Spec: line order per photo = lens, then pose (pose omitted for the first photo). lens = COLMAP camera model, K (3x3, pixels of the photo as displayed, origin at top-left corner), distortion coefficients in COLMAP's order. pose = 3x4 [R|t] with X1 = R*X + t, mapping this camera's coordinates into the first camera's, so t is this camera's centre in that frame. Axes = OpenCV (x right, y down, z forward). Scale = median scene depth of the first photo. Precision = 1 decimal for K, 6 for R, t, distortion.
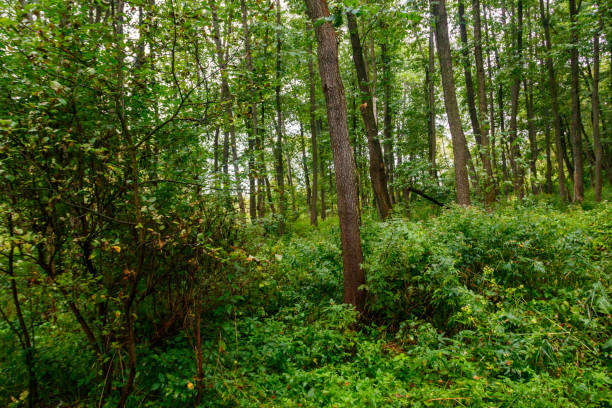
lens RADIAL K [[503.4, 0, 304.9], [0, 503.4, 209.2], [0, 0, 1]] dist [0.091830, -0.083627]
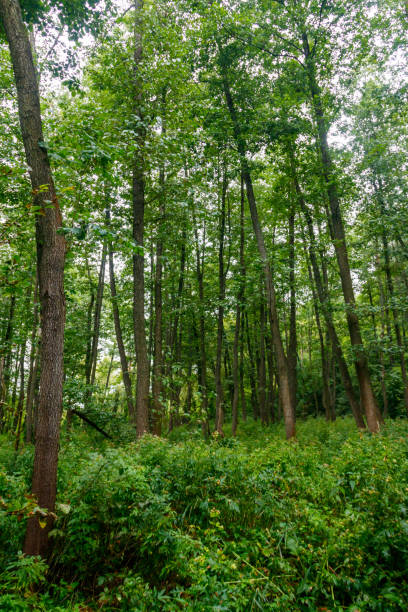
lens RADIAL K [[505.5, 0, 204.0], [0, 505.5, 306.0], [0, 0, 1]] dist [0.086628, -0.077259]
pose [[0.872253, 0.181310, 0.454204, -0.126677], [-0.066165, 0.963950, -0.257727, -0.003272], [-0.484558, 0.194751, 0.852804, 0.088708]]
